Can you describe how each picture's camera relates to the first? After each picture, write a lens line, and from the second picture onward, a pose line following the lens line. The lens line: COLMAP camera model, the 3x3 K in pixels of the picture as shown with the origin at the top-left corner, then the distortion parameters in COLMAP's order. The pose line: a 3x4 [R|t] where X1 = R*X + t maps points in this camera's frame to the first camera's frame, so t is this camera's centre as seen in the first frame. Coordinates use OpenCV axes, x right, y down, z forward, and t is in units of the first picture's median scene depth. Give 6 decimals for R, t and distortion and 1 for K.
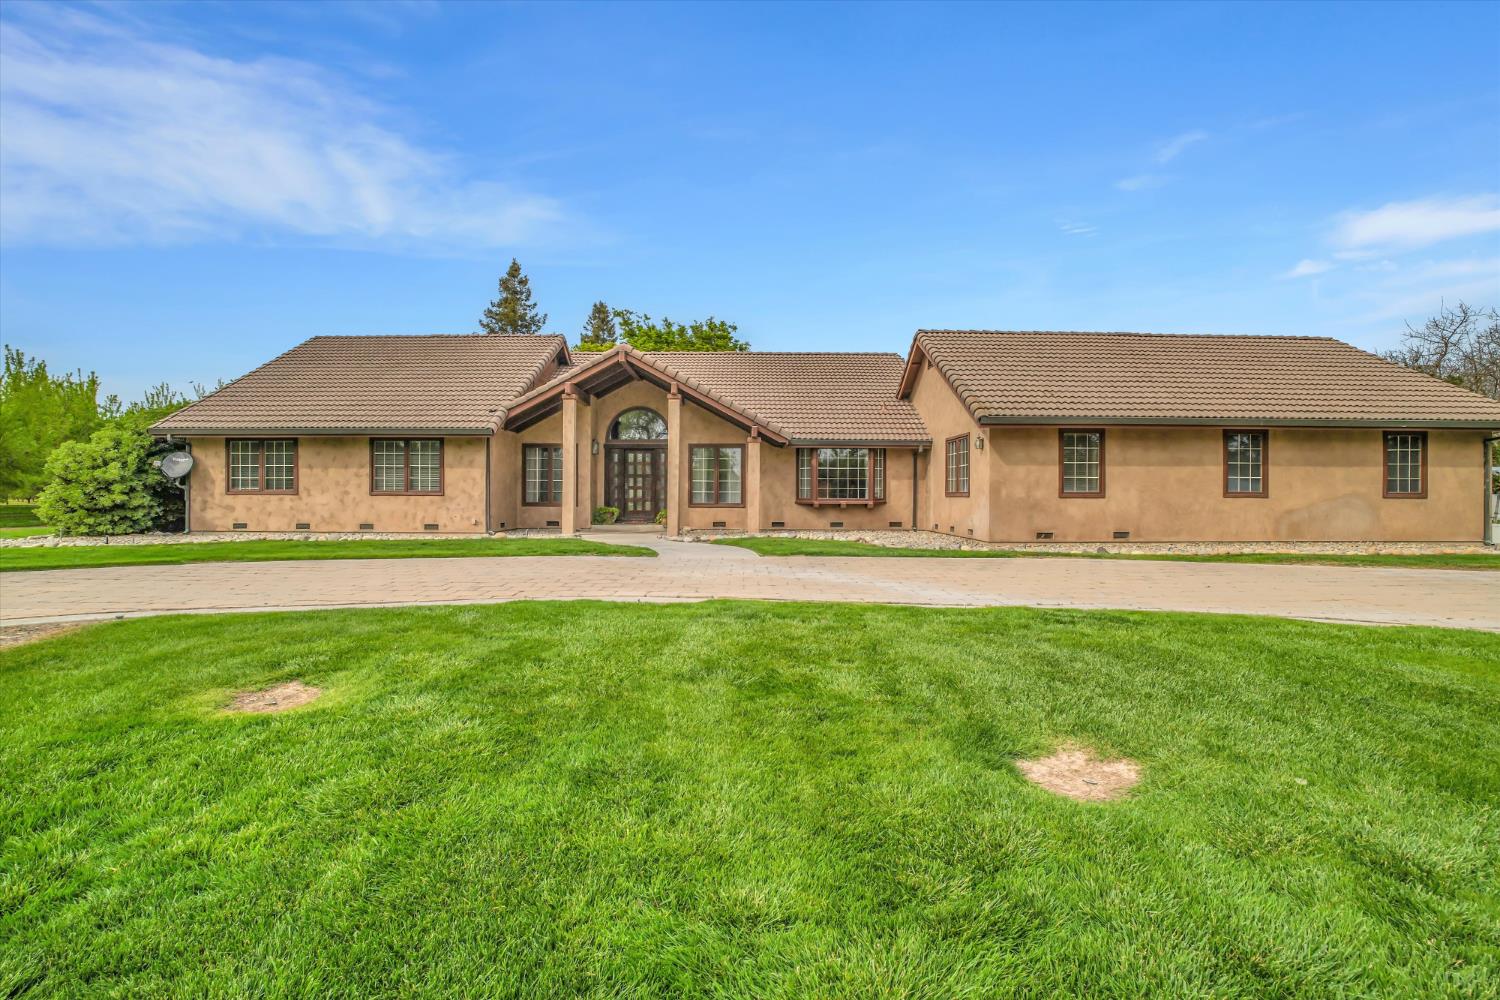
lens RADIAL K [[709.6, 0, 744.0], [0, 709.6, 488.9], [0, 0, 1]] dist [-0.063202, 0.020308]
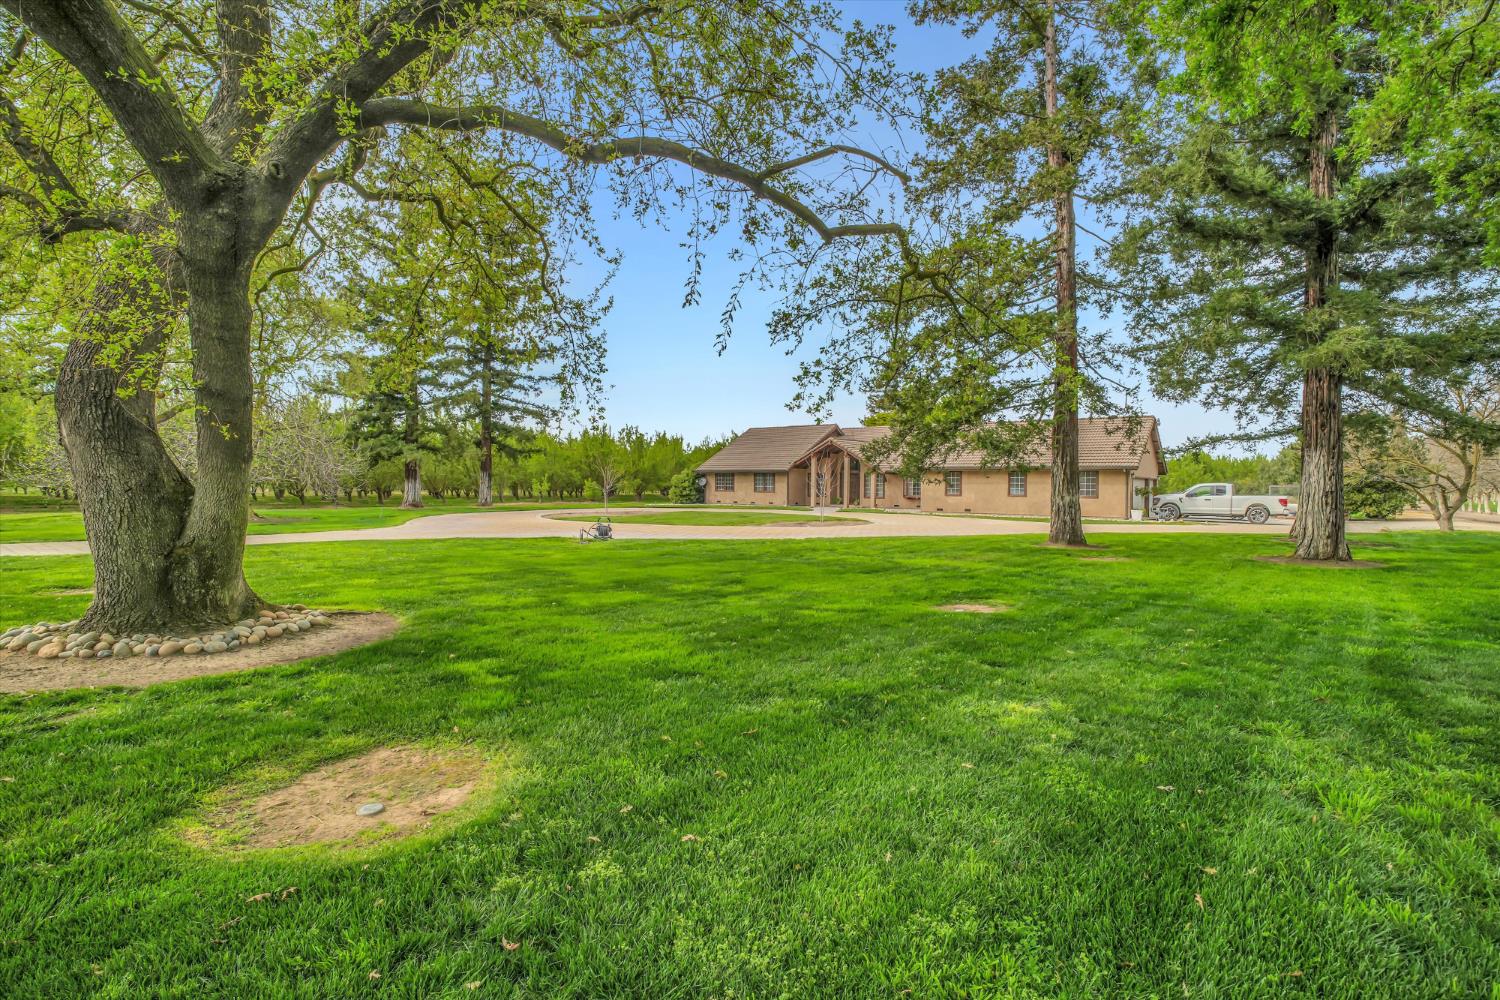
lens RADIAL K [[725.7, 0, 750.0], [0, 725.7, 500.0], [0, 0, 1]] dist [-0.017751, 0.000638]
pose [[0.785790, 0.017238, -0.618253, 1.360675], [-0.004618, 0.999747, 0.022006, -0.025327], [0.618476, -0.014437, 0.785671, -1.437000]]
